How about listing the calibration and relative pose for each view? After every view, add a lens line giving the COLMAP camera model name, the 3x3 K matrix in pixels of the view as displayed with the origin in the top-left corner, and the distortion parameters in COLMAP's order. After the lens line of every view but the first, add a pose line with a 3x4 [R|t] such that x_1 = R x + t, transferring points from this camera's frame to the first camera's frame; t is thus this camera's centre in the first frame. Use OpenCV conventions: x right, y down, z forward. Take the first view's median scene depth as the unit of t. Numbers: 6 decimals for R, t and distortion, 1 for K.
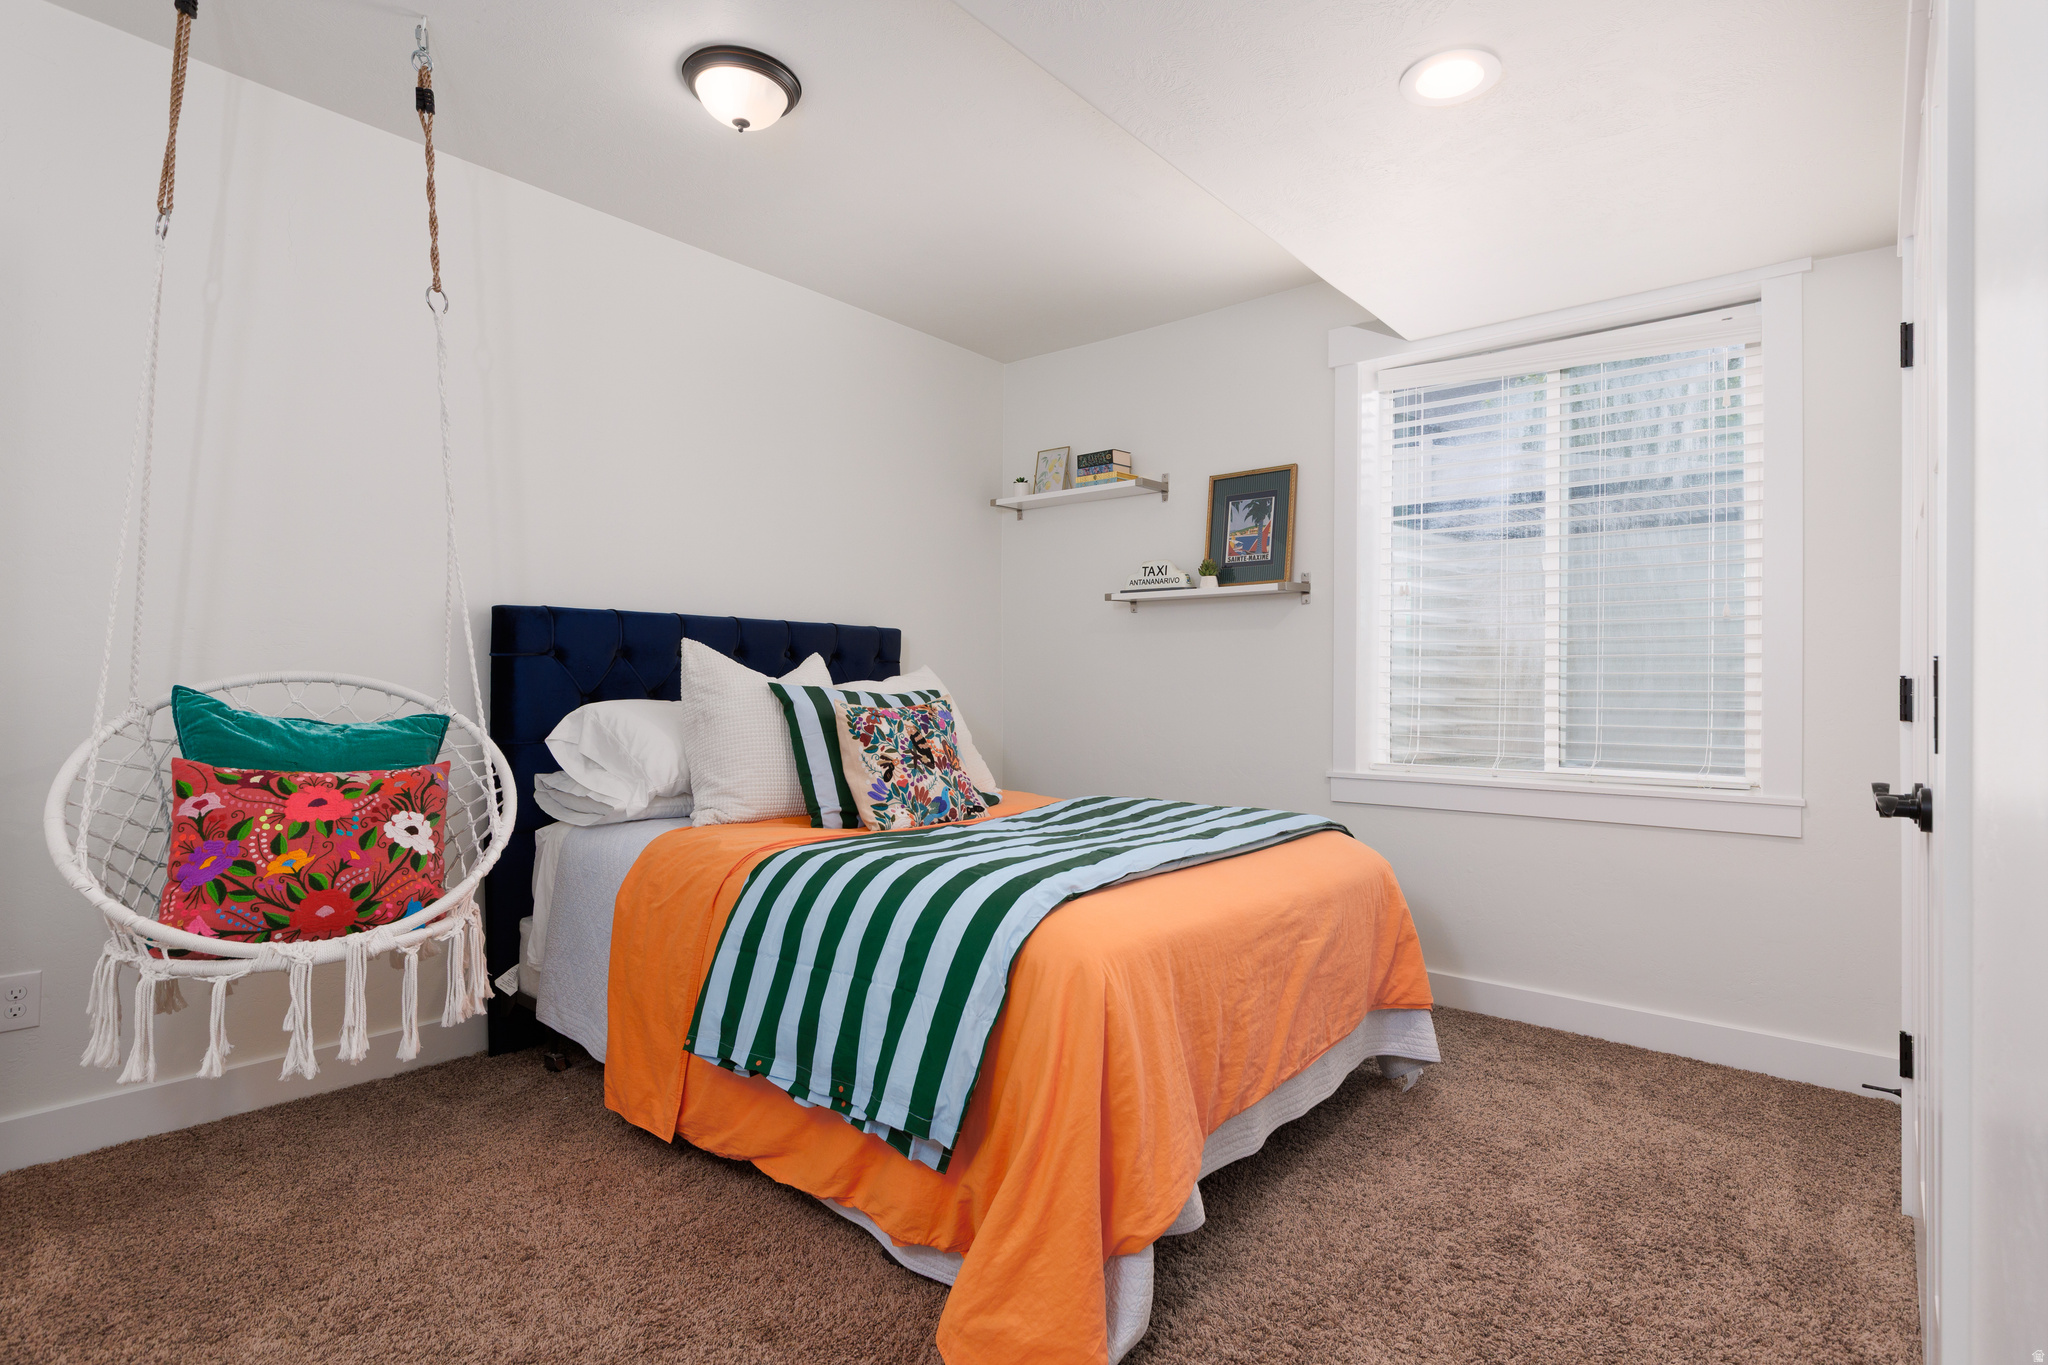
lens RADIAL K [[1035.7, 0, 1027.0], [0, 1035.7, 676.0], [0, 0, 1]] dist [0.003858, -0.000173]
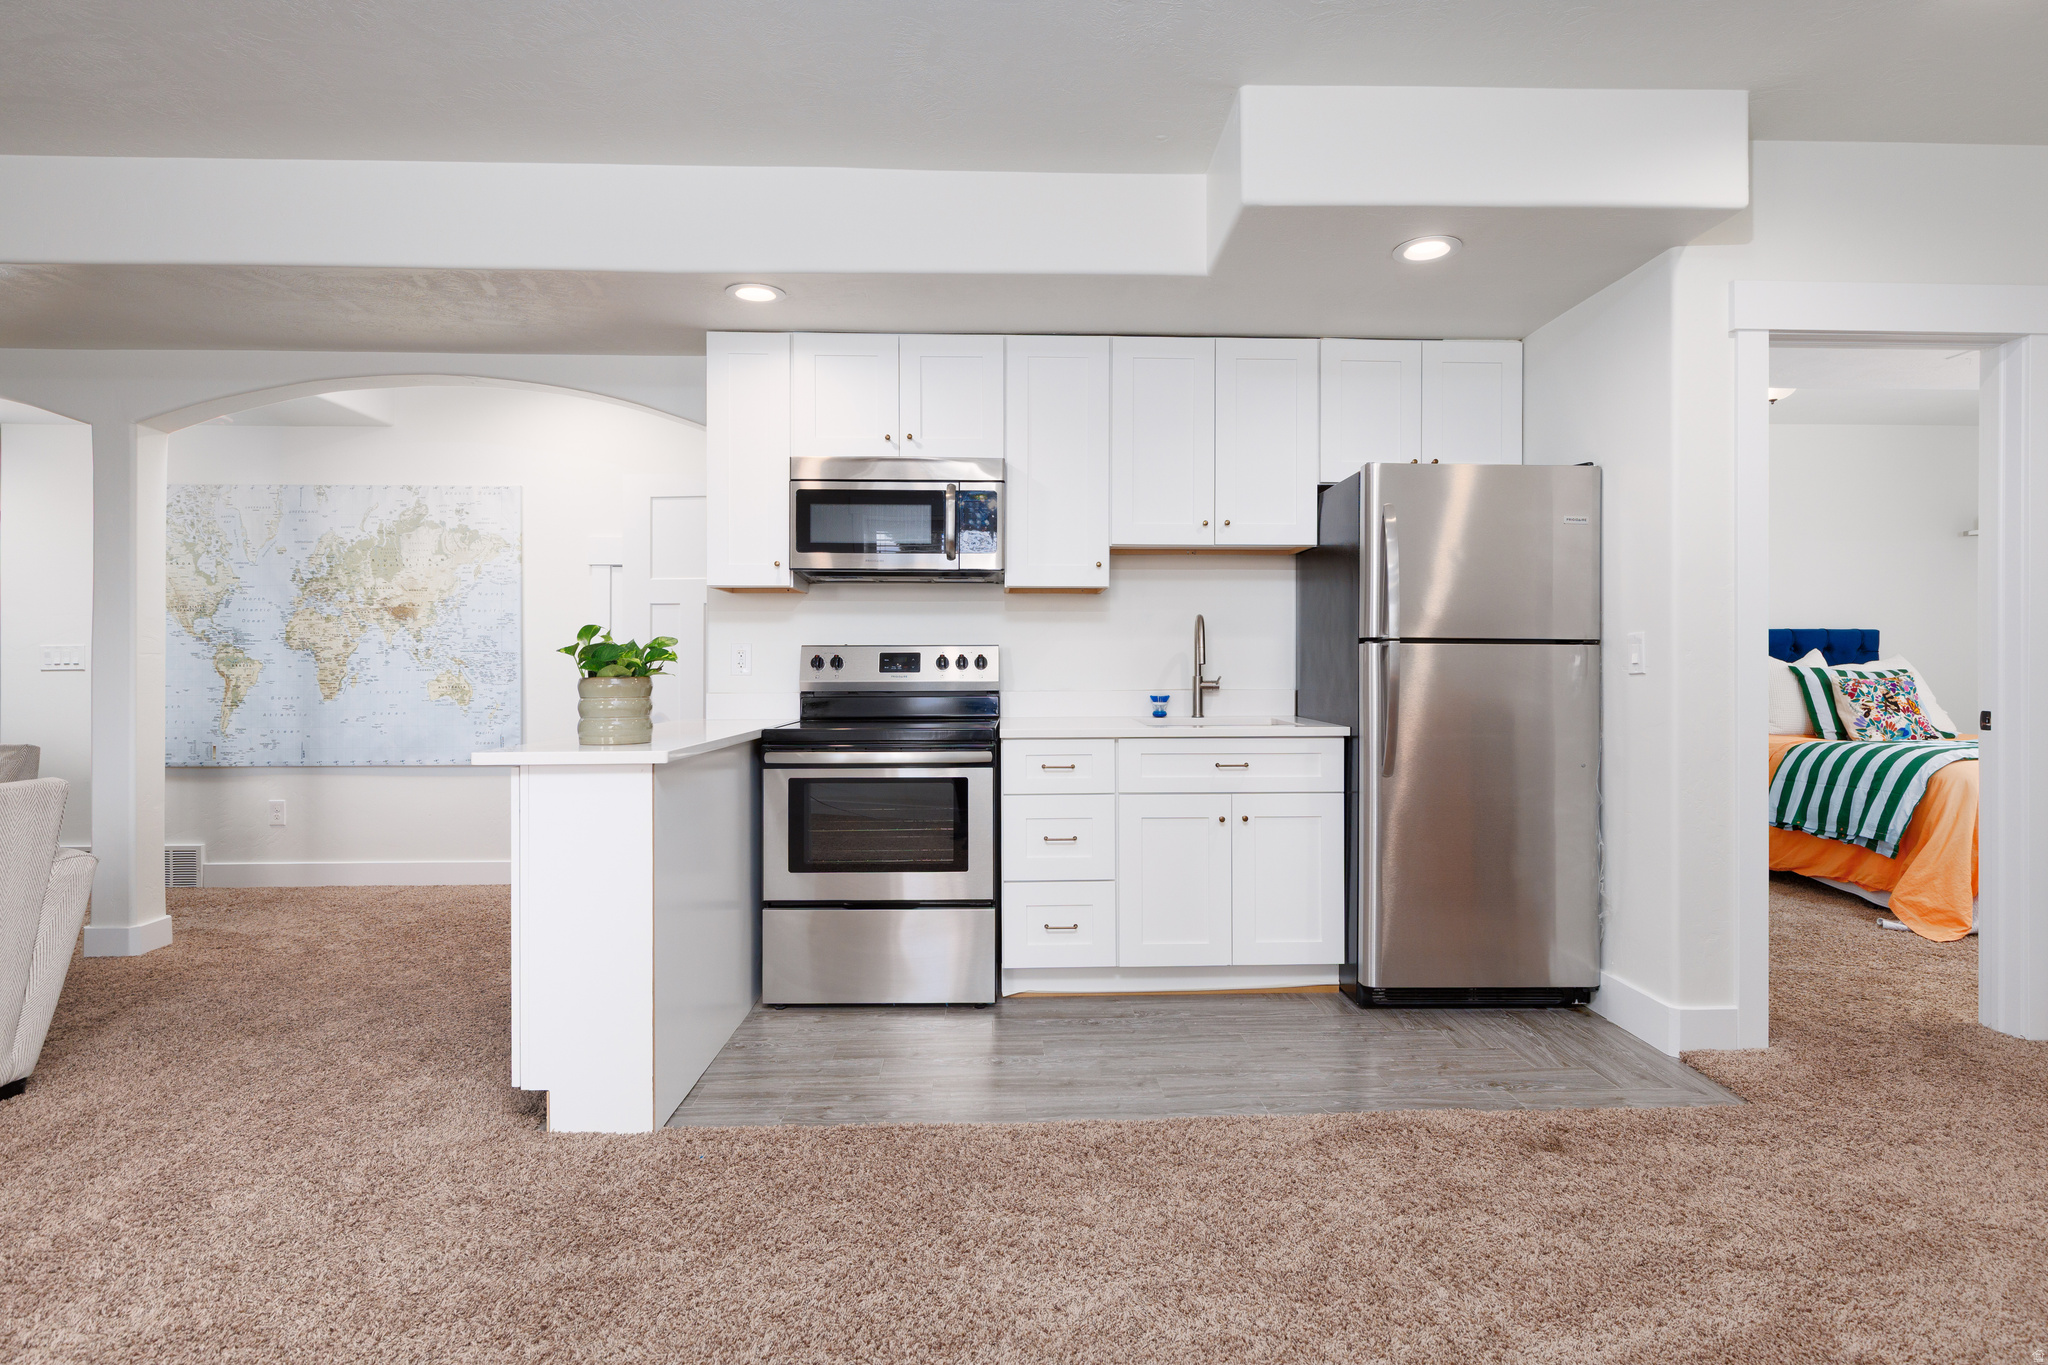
lens RADIAL K [[1035.7, 0, 1024.3], [0, 1035.7, 663.2], [0, 0, 1]] dist [0.003858, -0.000173]
pose [[0.677094, -0.013484, -0.735773, 0.218839], [0.015253, 0.999874, -0.004287, -0.012668], [0.735738, -0.008320, 0.677215, -1.406771]]
